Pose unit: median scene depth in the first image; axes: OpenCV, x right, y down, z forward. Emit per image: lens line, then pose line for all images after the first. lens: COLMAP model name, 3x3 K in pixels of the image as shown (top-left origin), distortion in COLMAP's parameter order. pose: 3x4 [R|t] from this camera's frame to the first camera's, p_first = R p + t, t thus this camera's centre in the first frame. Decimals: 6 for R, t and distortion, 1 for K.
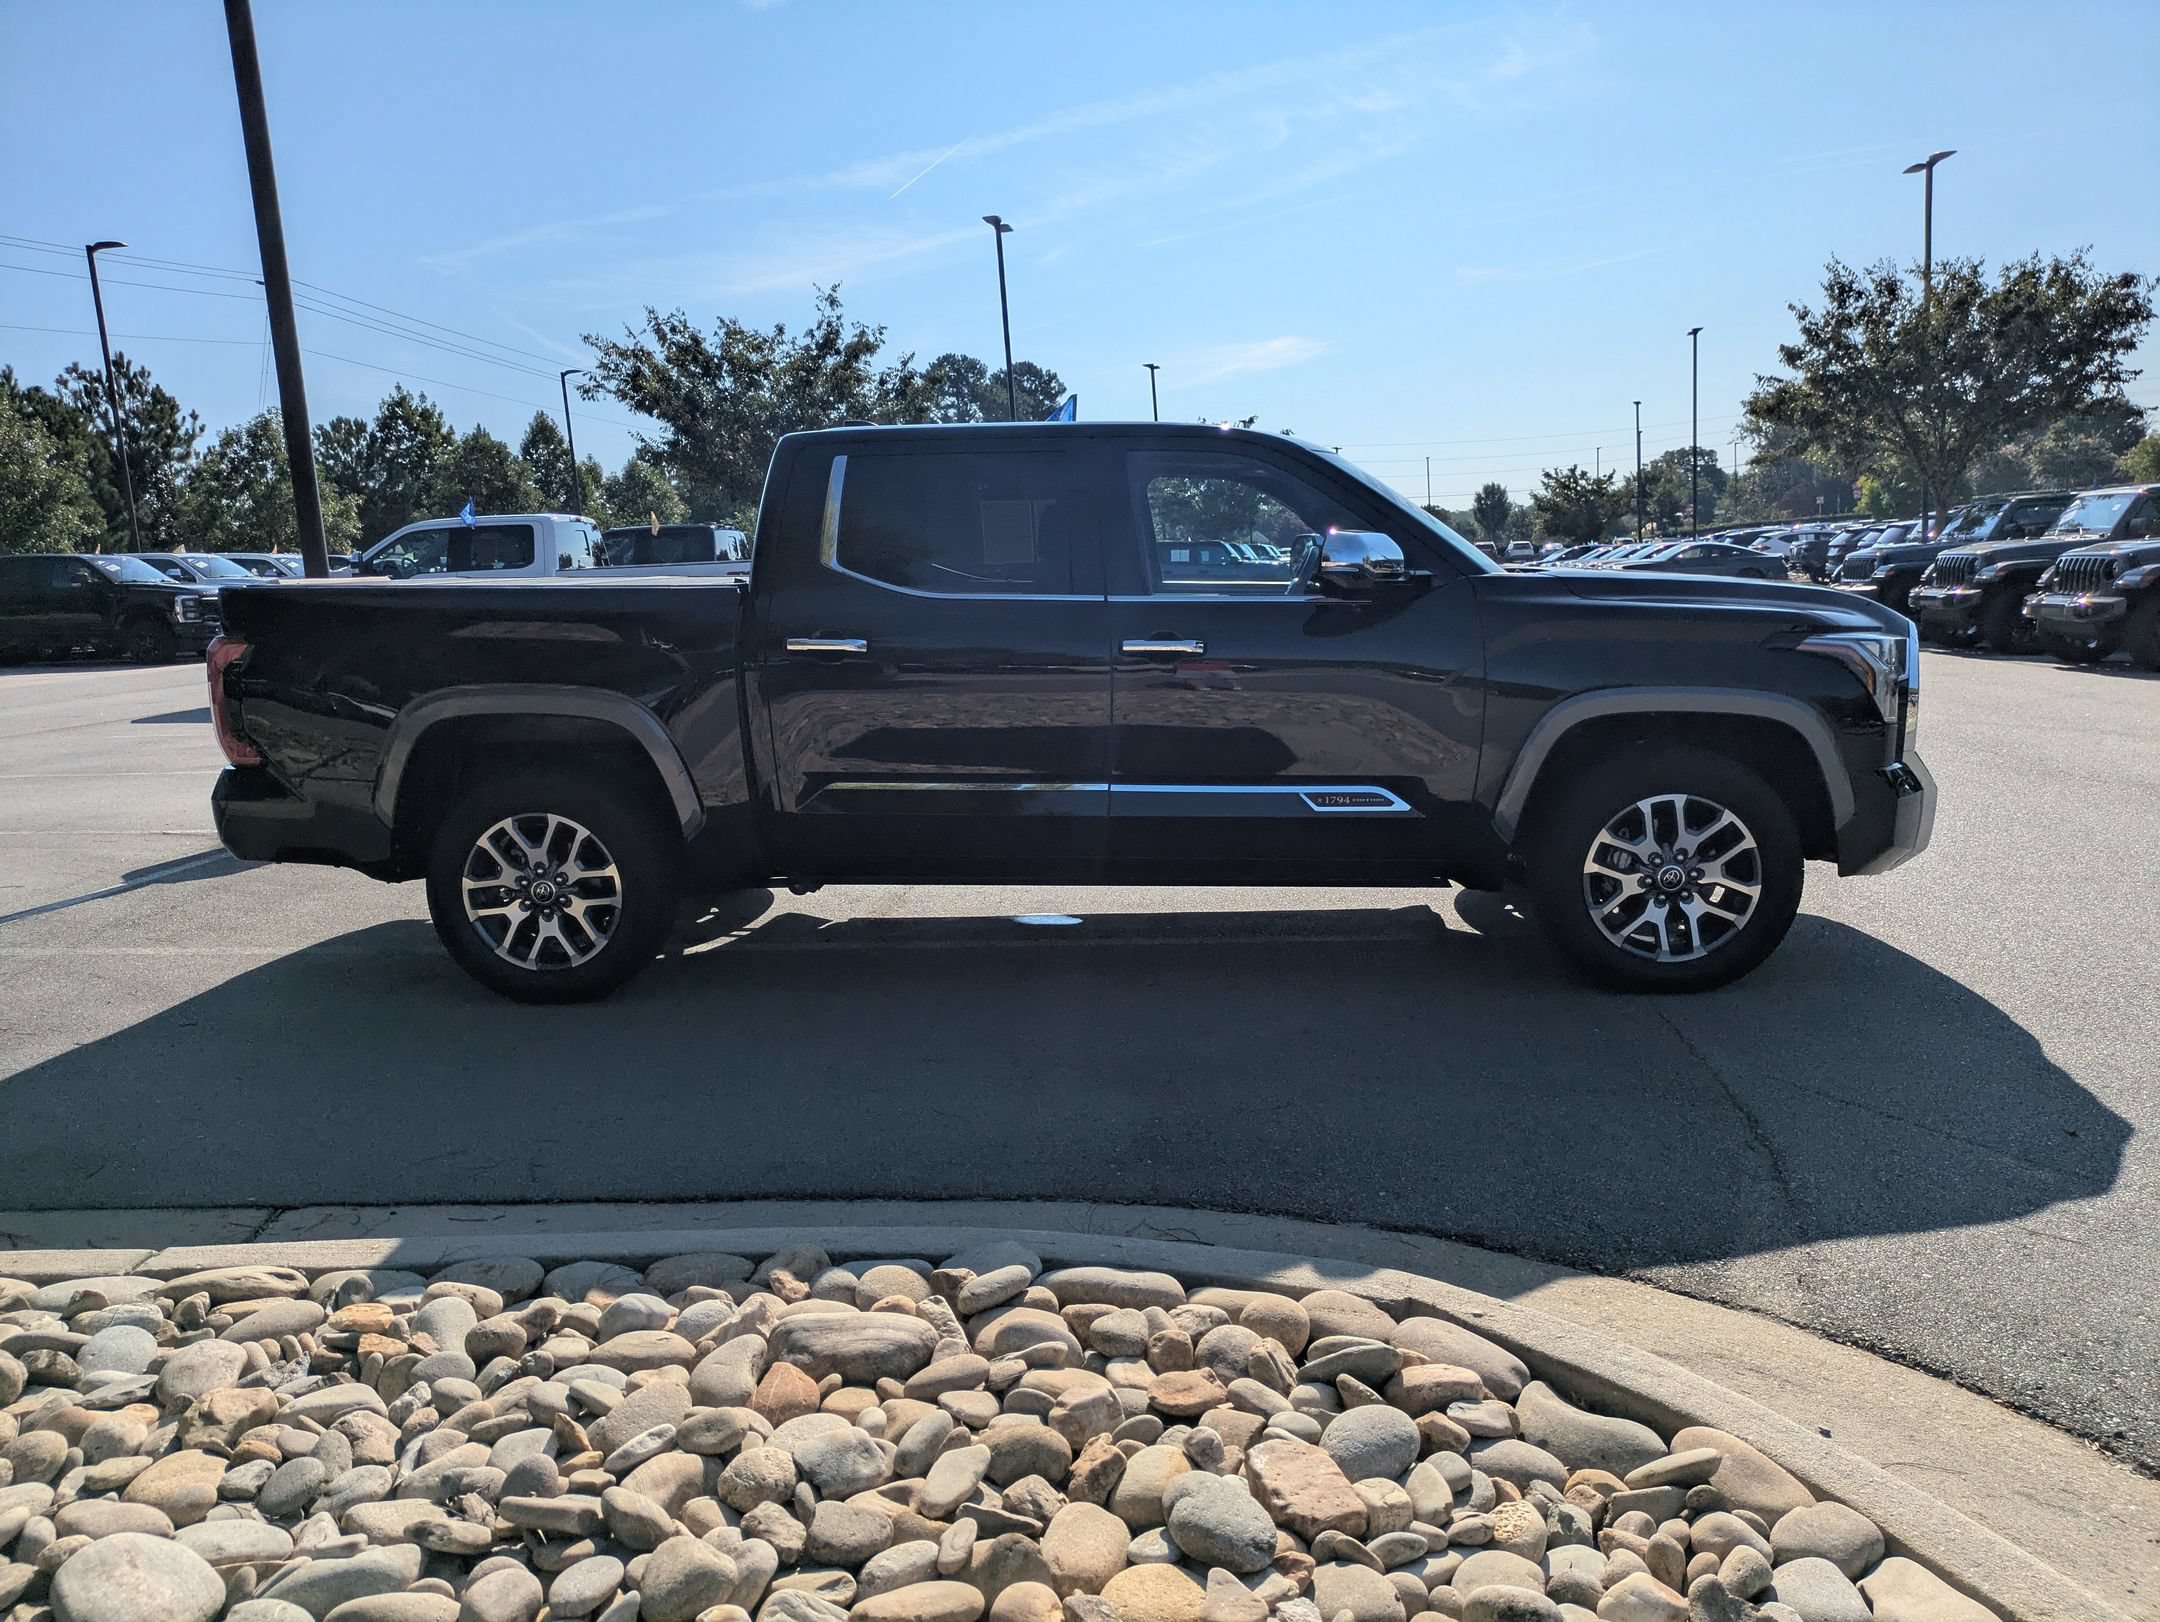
lens RADIAL K [[1613.5, 0, 1045.9], [0, 1613.5, 824.3], [0, 0, 1]] dist [0.003894, 0.009086]
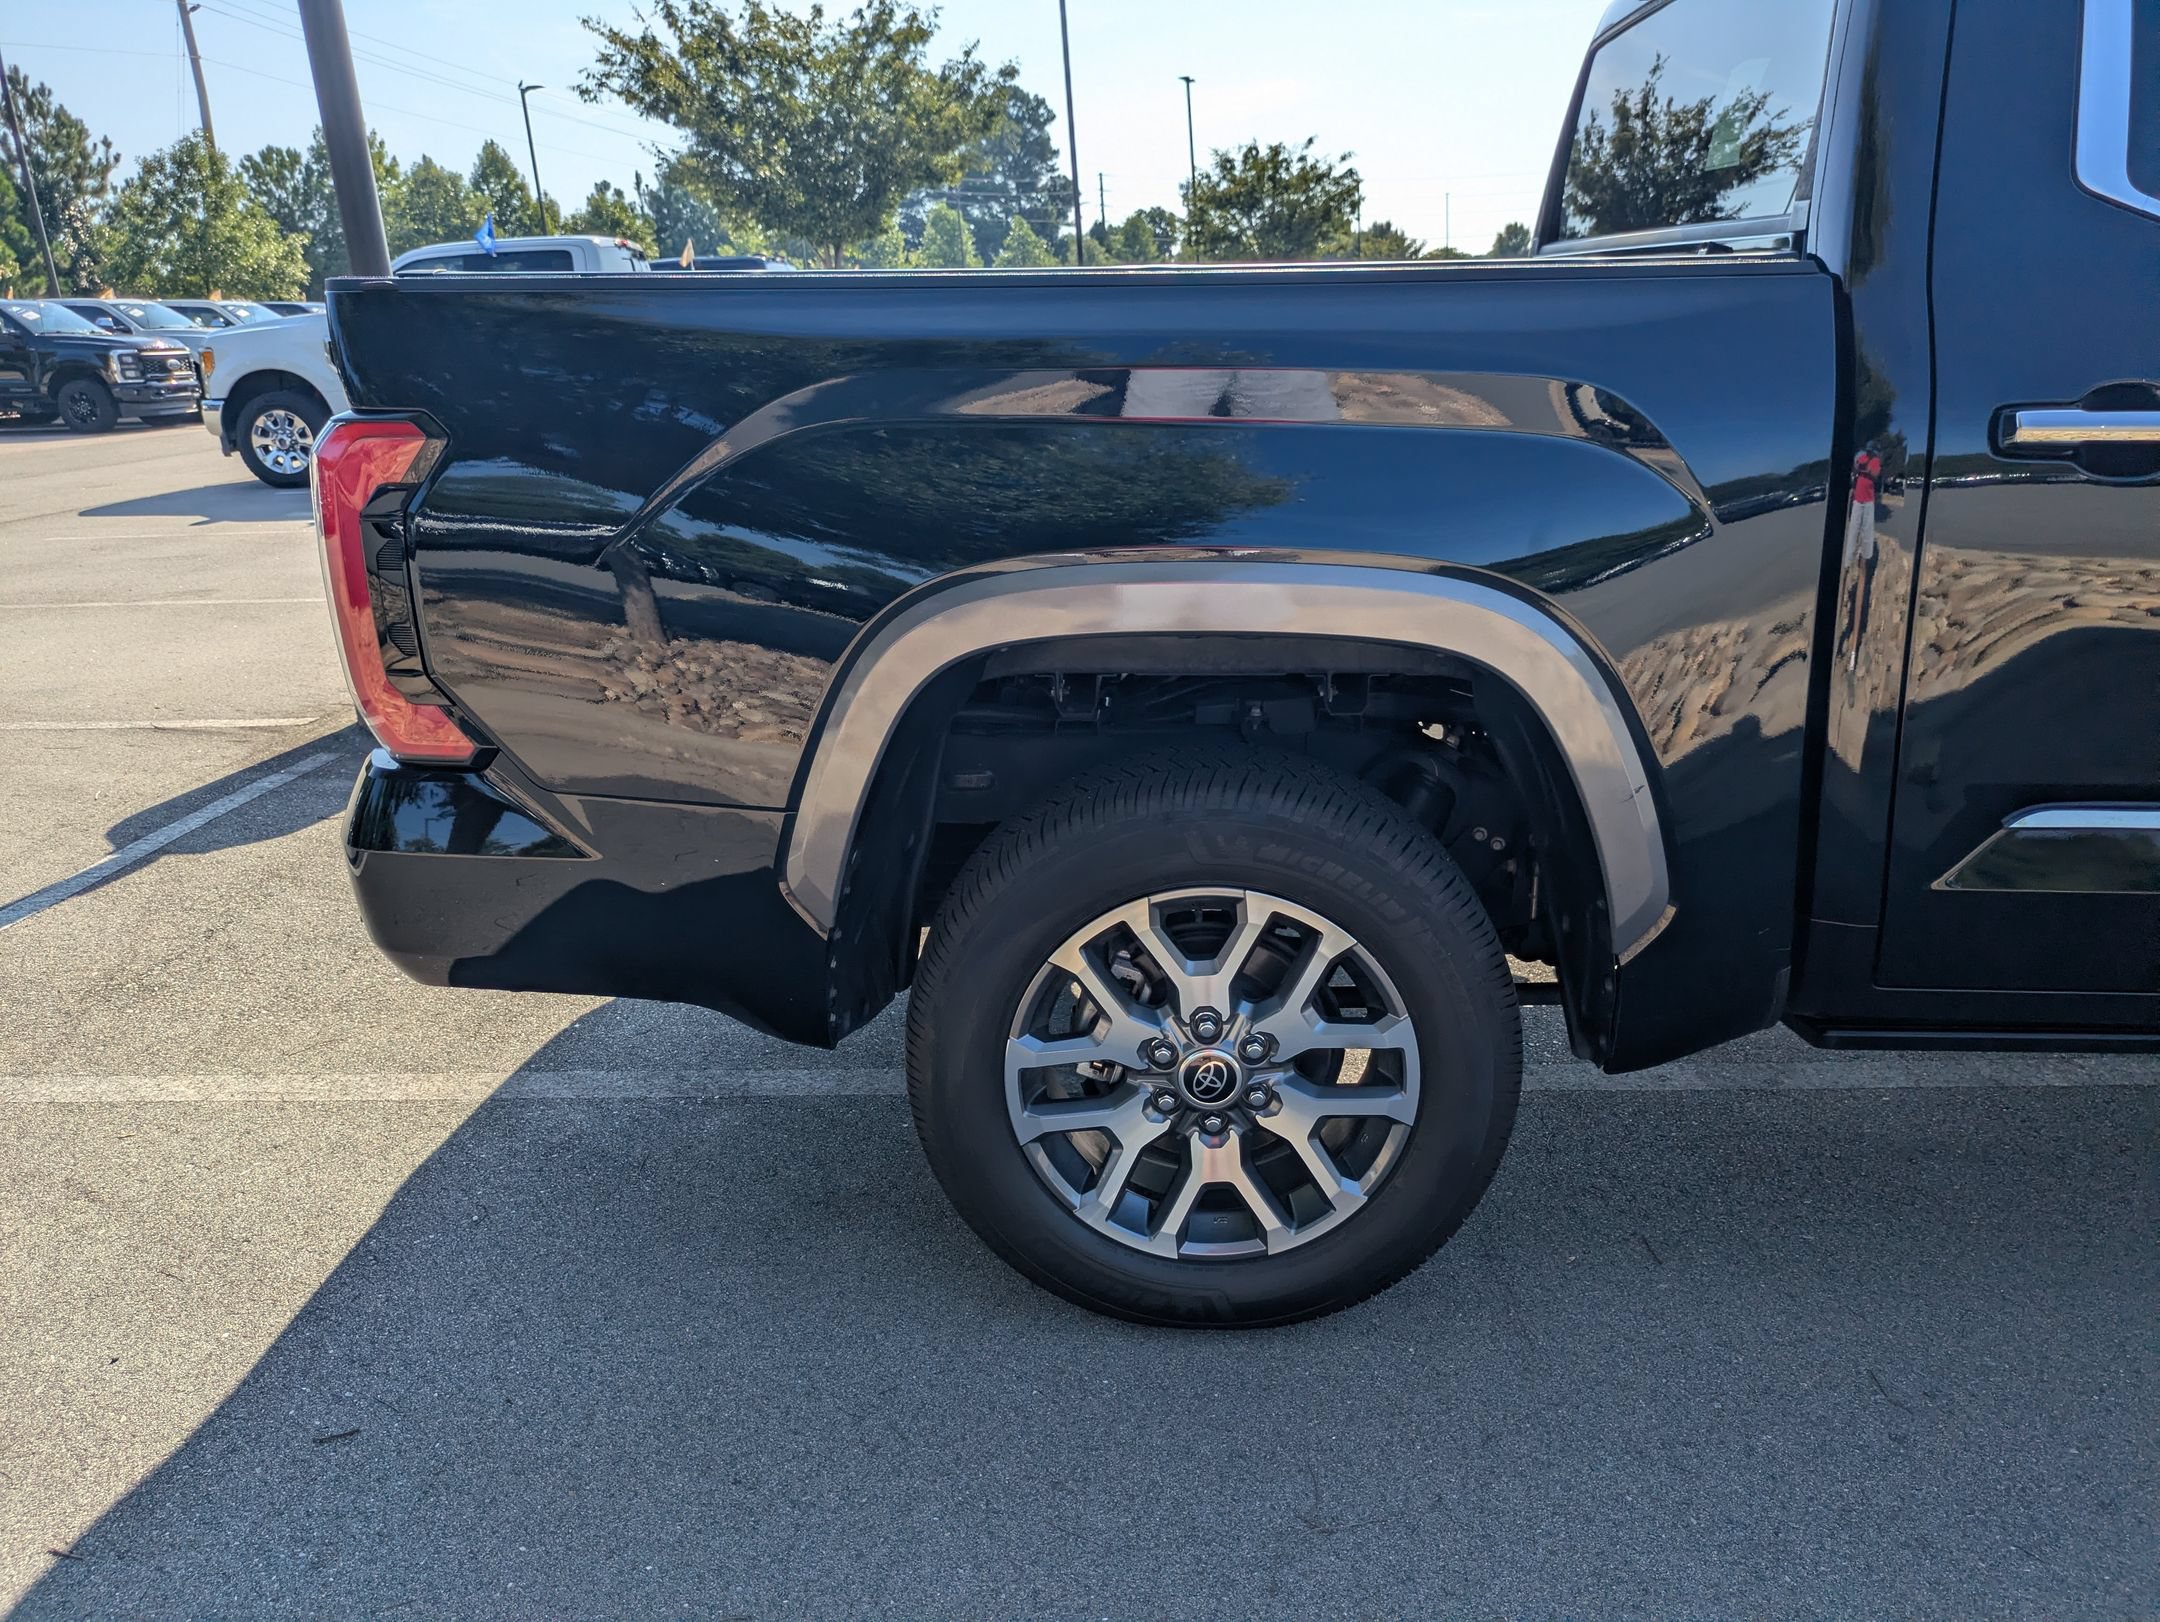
lens RADIAL K [[1658.2, 0, 1011.6], [0, 1658.2, 806.1], [0, 0, 1]] dist [-0.007196, 0.052278]
pose [[0.999942, -0.008714, -0.006380, -0.059883], [0.009468, 0.991520, 0.129611, -0.012669], [0.005197, -0.129663, 0.991544, 0.102554]]
